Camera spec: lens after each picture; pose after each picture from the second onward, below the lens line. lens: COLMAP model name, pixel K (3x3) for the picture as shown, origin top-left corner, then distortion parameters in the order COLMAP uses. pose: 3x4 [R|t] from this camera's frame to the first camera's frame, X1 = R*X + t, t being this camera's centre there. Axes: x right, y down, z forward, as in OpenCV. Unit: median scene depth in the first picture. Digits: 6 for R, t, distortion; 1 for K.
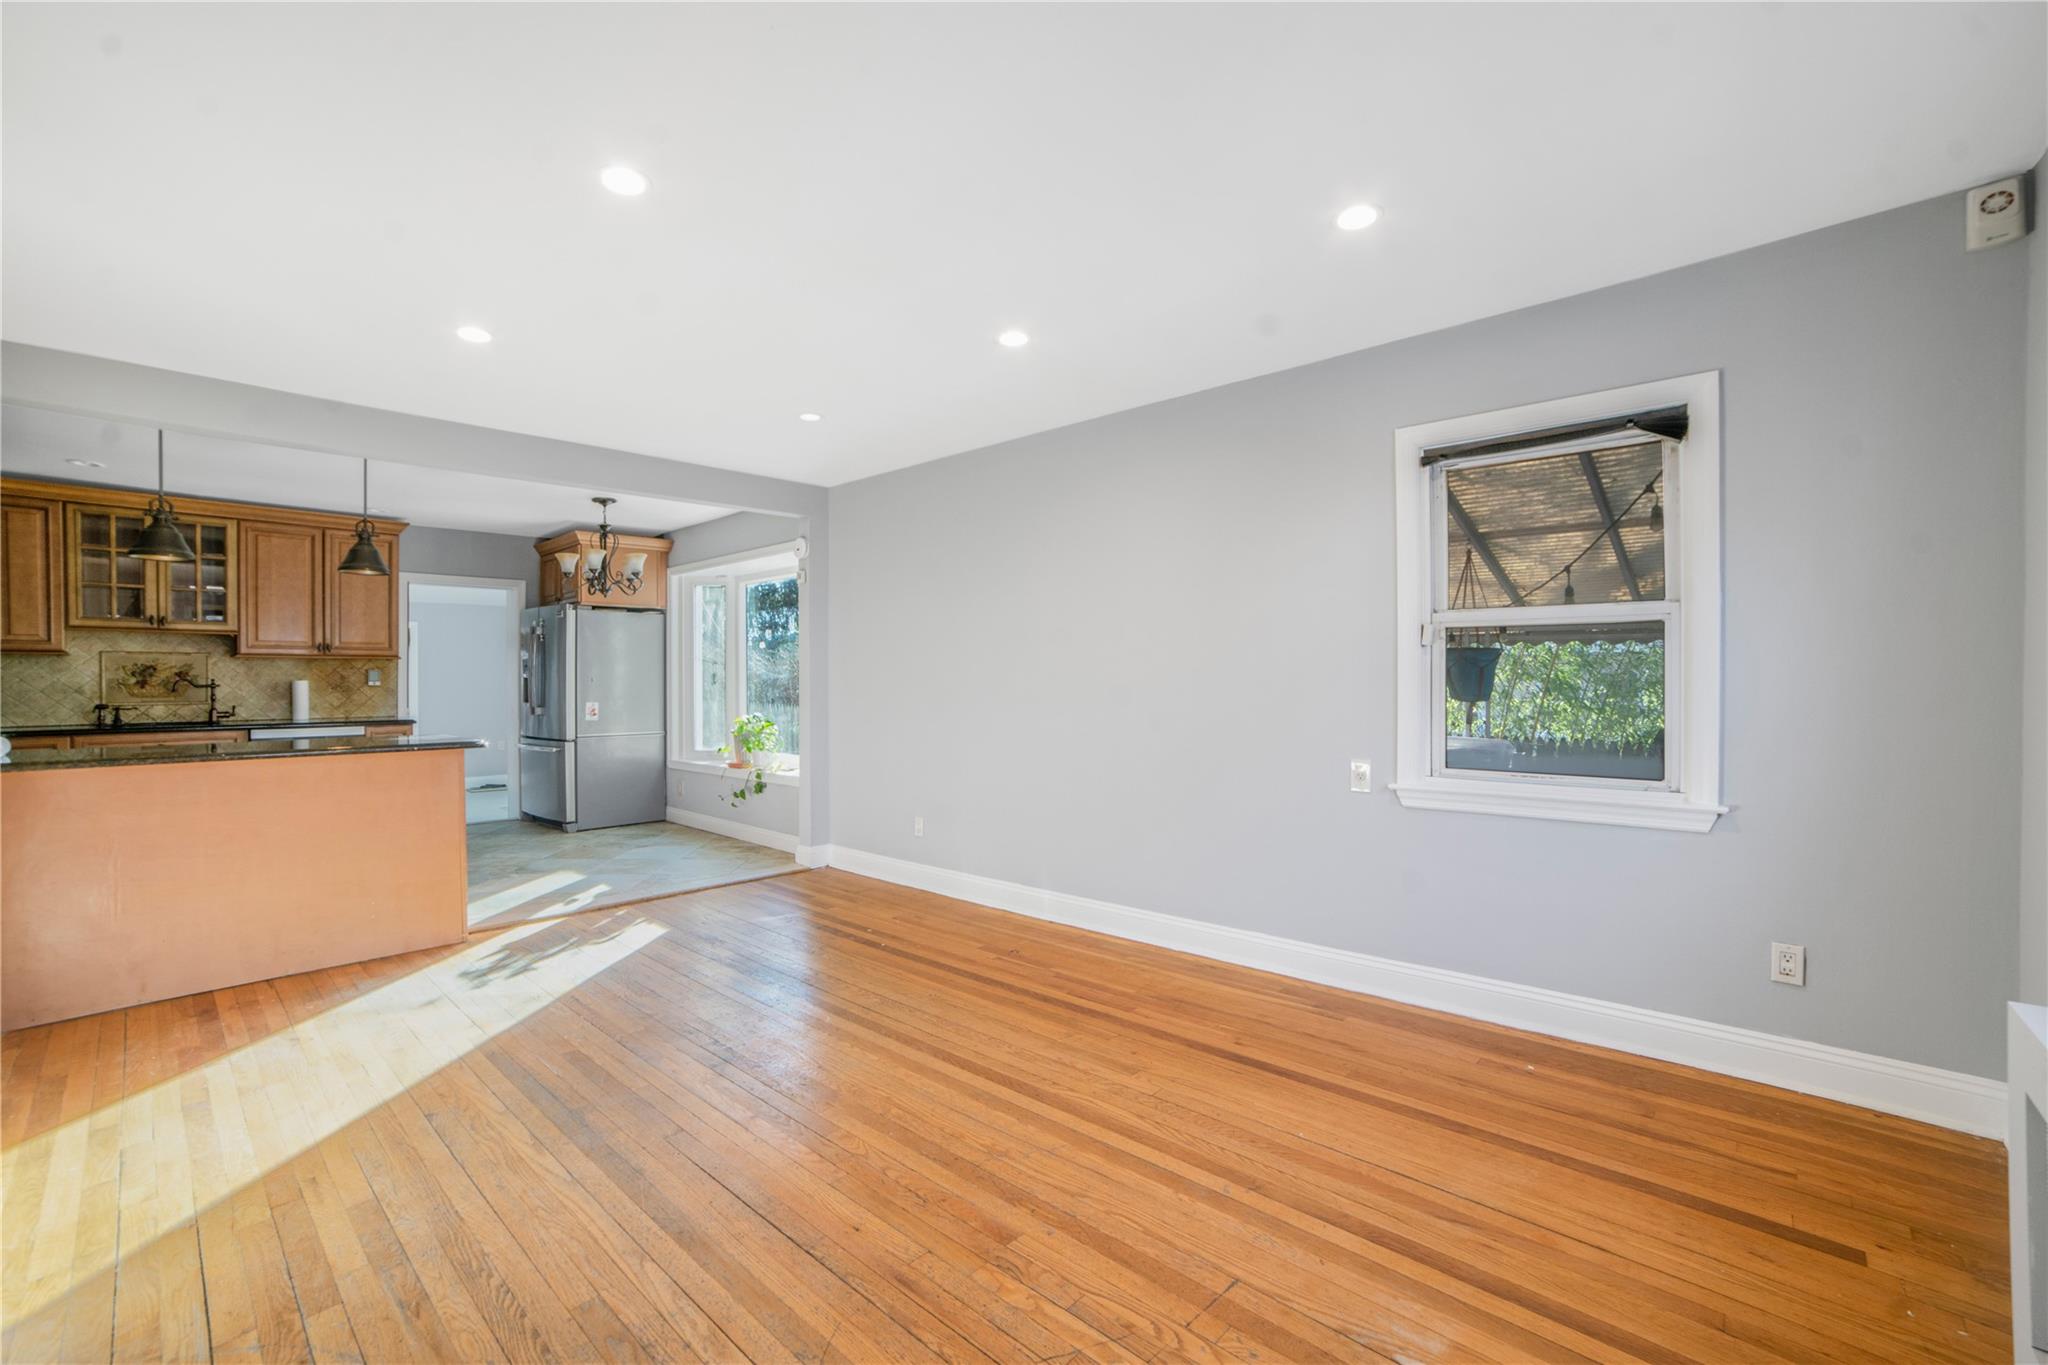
lens RADIAL K [[865.5, 0, 1031.6], [0, 865.5, 682.0], [0, 0, 1]] dist [-0.066847, 0.026778]
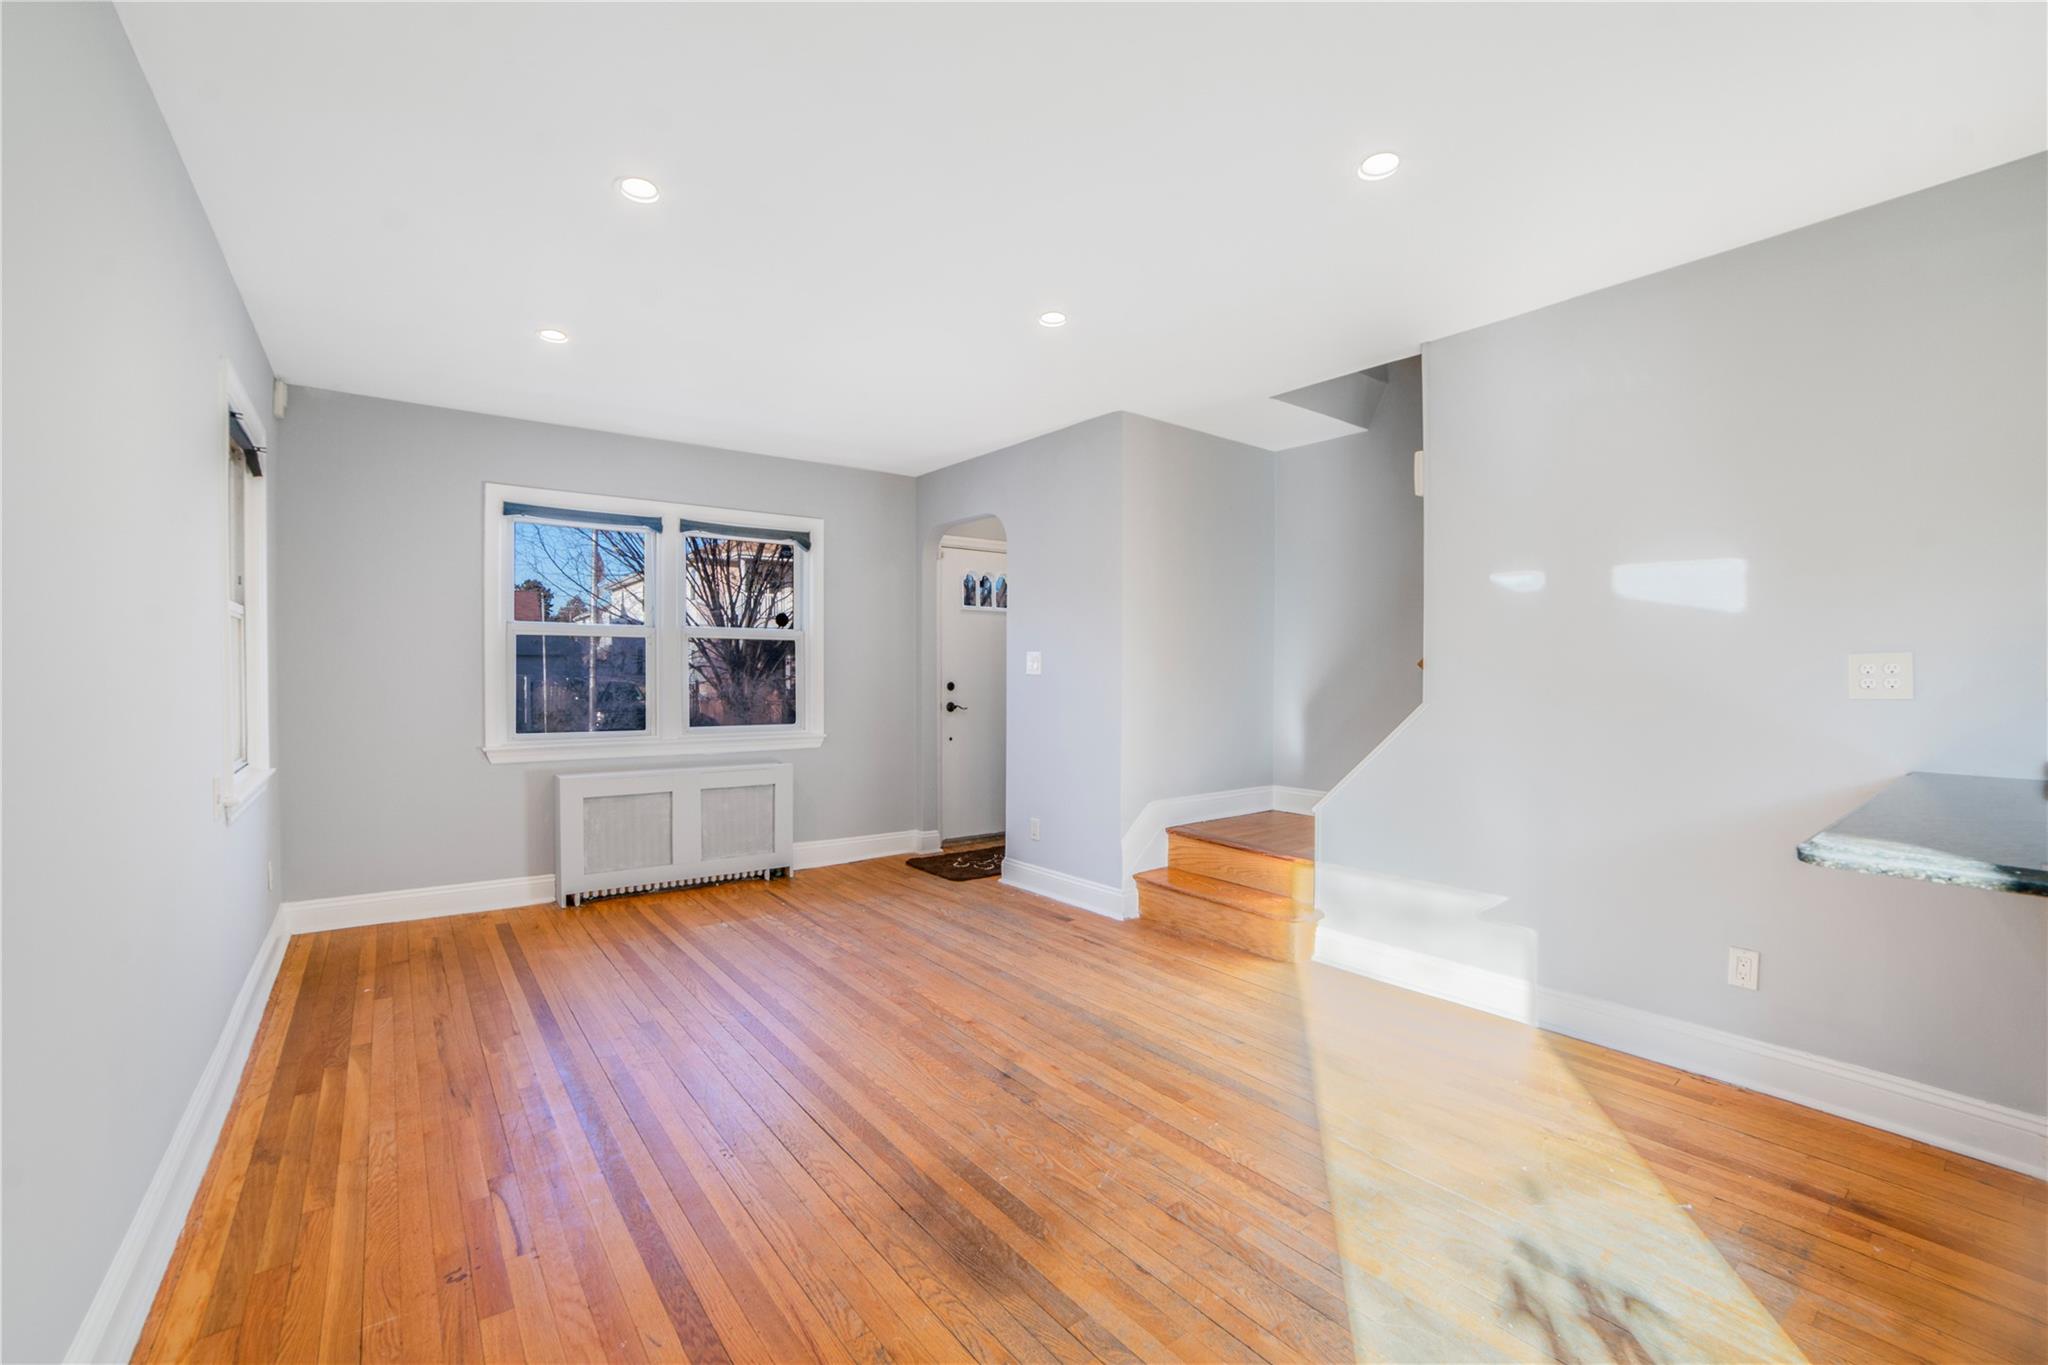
lens RADIAL K [[865.5, 0, 1031.6], [0, 865.5, 682.0], [0, 0, 1]] dist [-0.066847, 0.026778]
pose [[-0.986002, 0.005174, 0.166652, -0.375438], [0.006156, 0.999967, 0.005382, 0.001423], [-0.166619, 0.006333, -0.986001, 1.324725]]
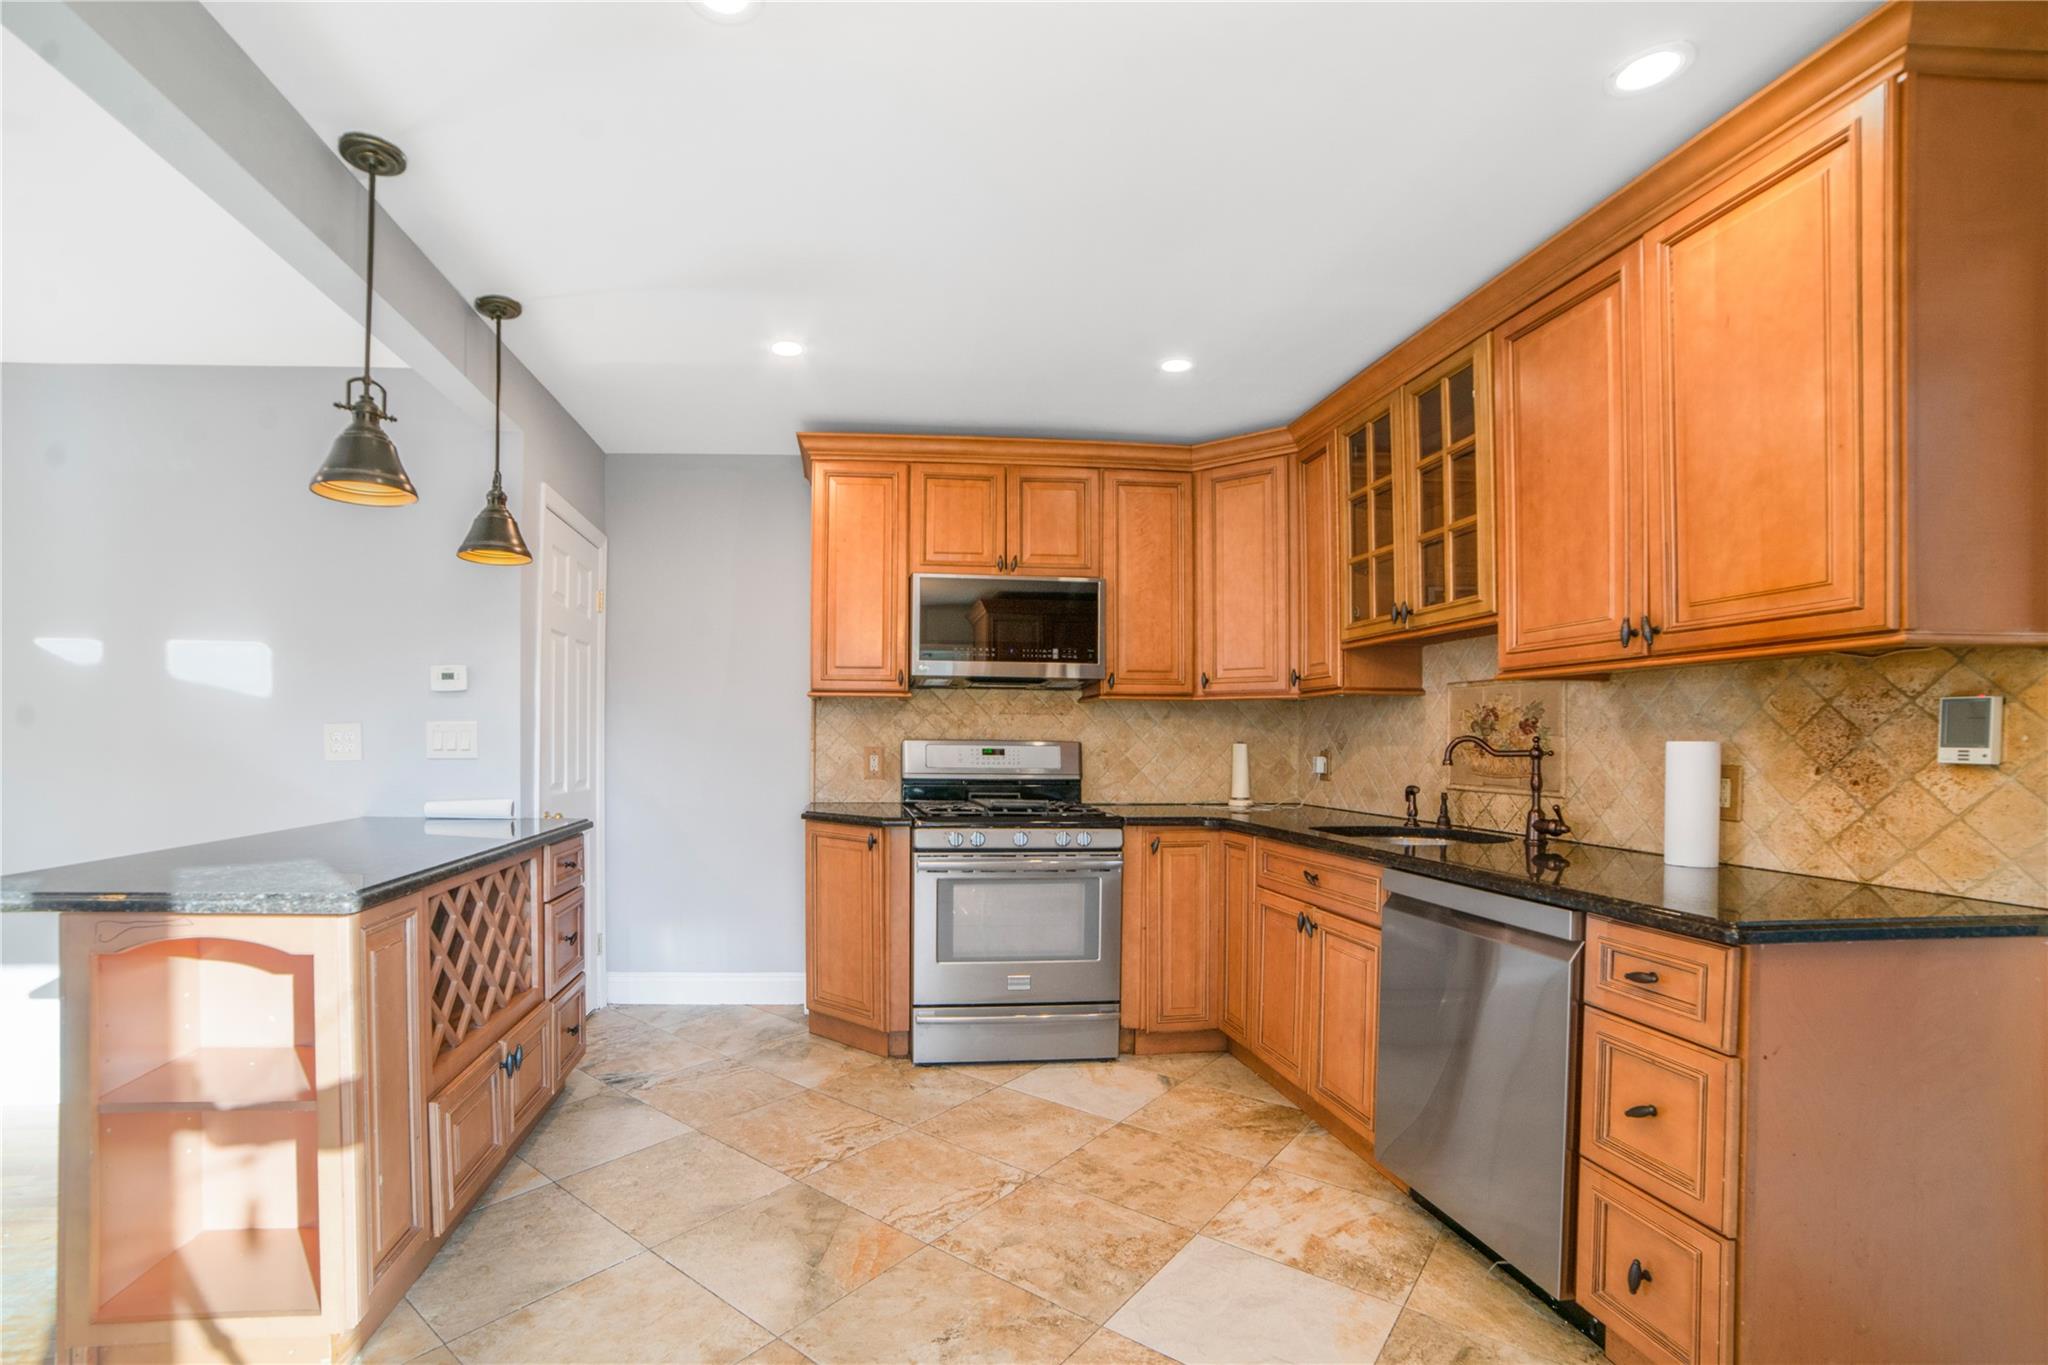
lens RADIAL K [[899.3, 0, 899.8], [0, 899.3, 748.9], [0, 0, 1]] dist [-0.038629, 0.000513]
pose [[-0.675123, 0.007055, -0.737671, -0.662794], [-0.006234, 0.999864, 0.015268, -0.003574], [0.737678, 0.014906, -0.674988, 1.540689]]
